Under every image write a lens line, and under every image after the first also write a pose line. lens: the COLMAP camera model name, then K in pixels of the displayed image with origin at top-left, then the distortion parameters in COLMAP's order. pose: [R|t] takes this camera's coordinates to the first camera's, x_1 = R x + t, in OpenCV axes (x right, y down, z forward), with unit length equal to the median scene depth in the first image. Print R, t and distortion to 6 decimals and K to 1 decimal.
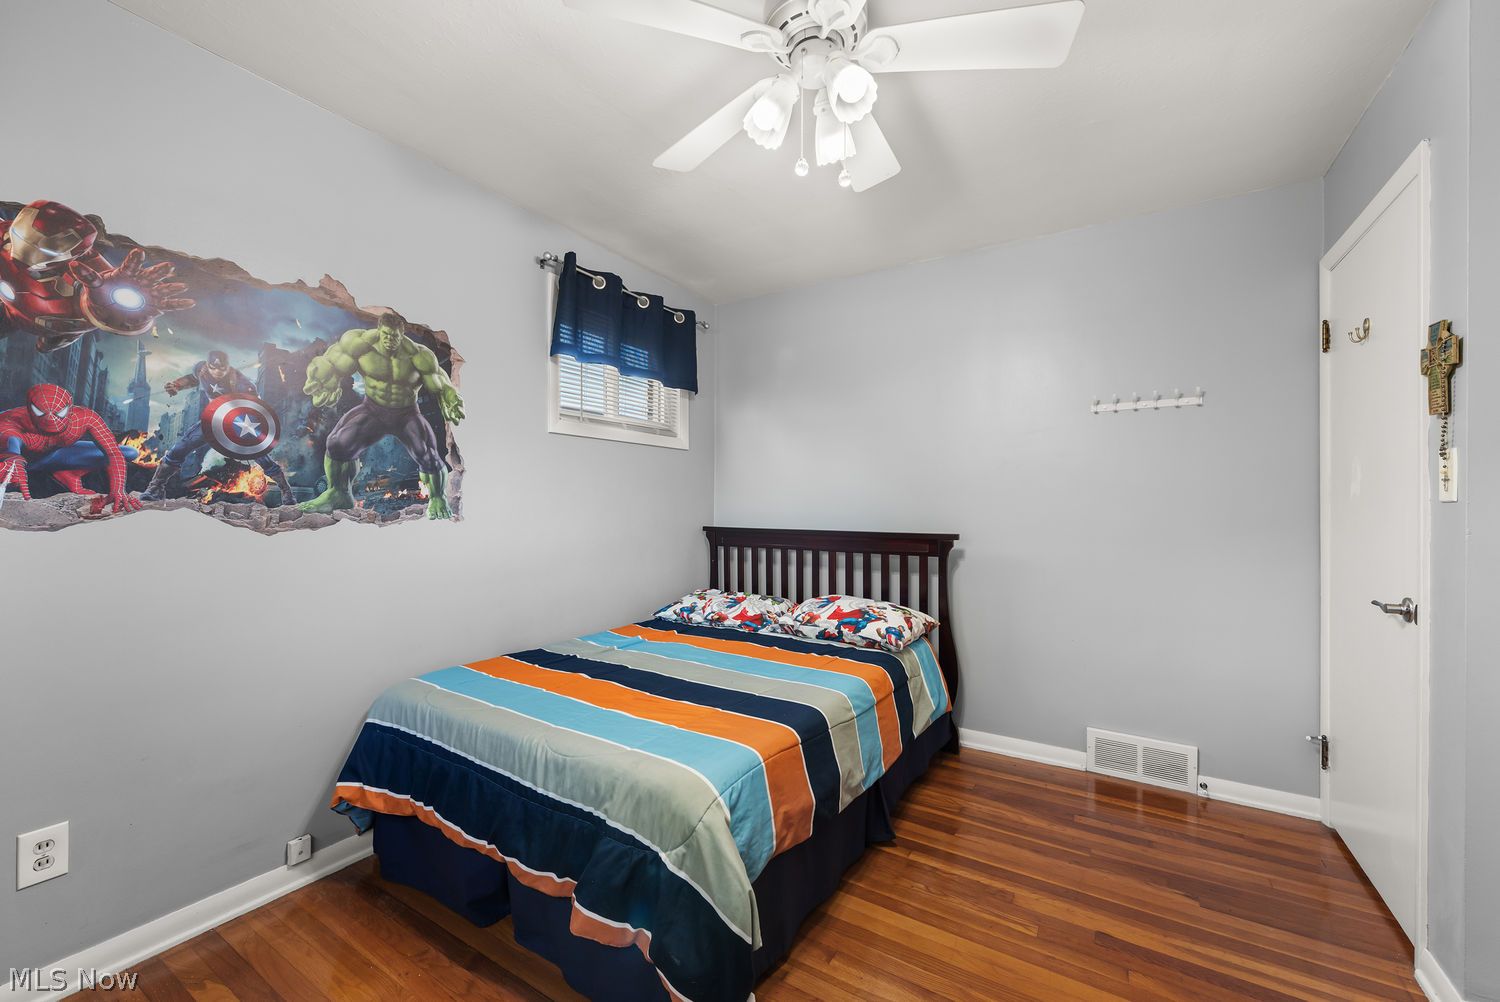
lens RADIAL K [[589.8, 0, 746.3], [0, 589.8, 510.3], [0, 0, 1]] dist [0.000348, -0.000361]
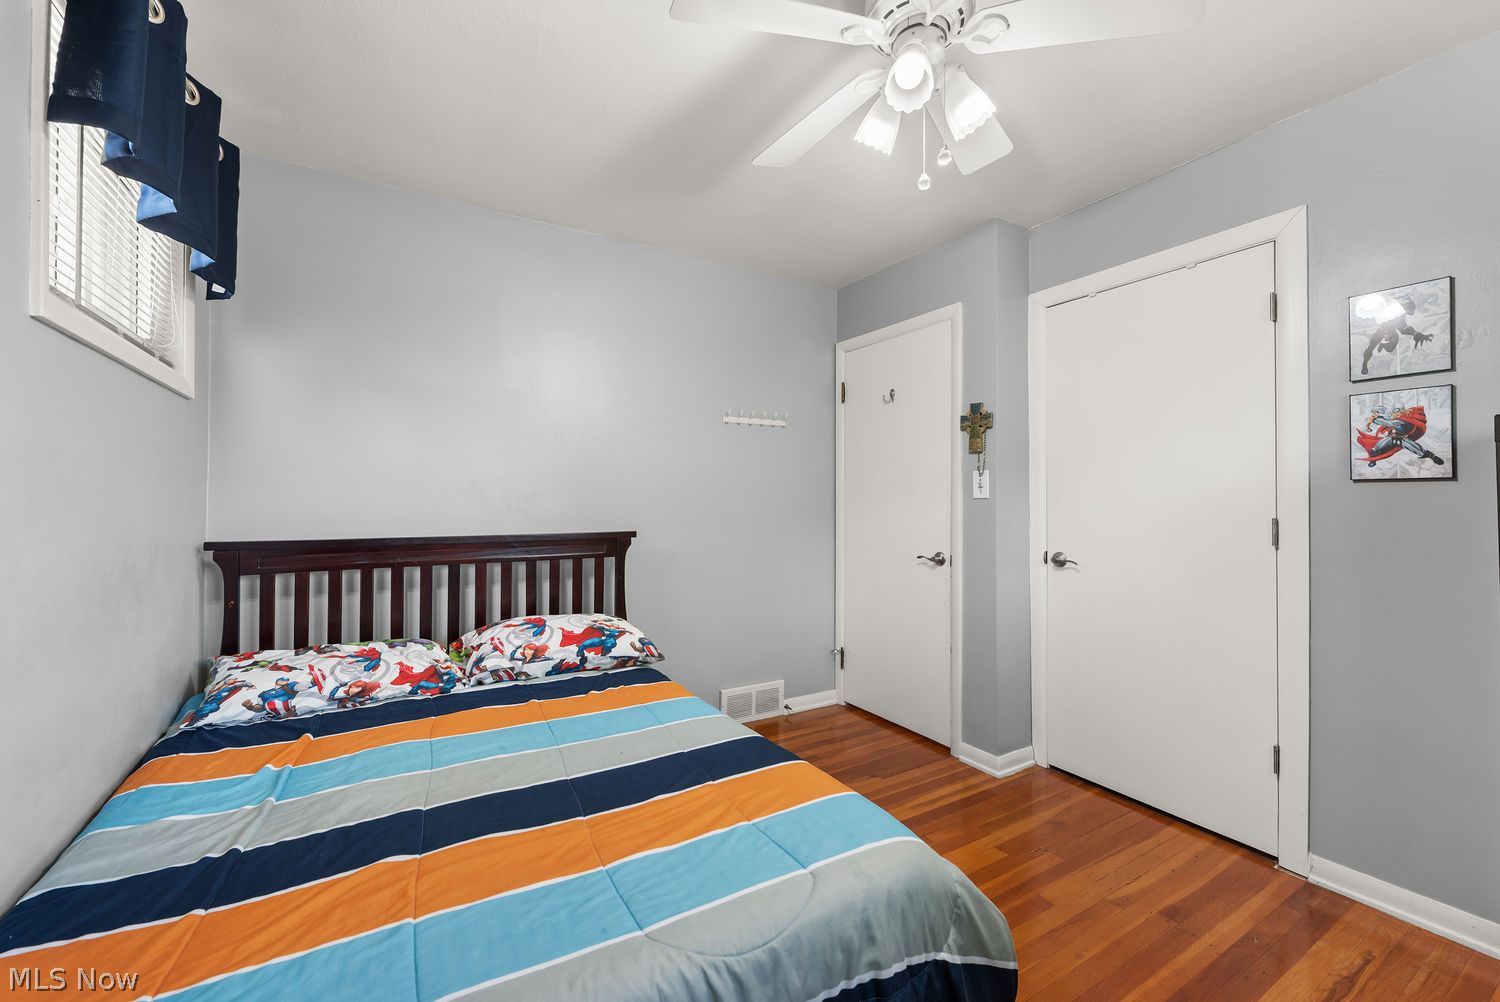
lens RADIAL K [[599.3, 0, 745.1], [0, 599.3, 497.6], [0, 0, 1]] dist [0.001168, -0.000062]
pose [[0.462728, -0.000836, 0.886500, -0.592233], [0.011145, 0.999926, -0.004874, -0.011240], [-0.886430, 0.012136, 0.462704, 0.527803]]
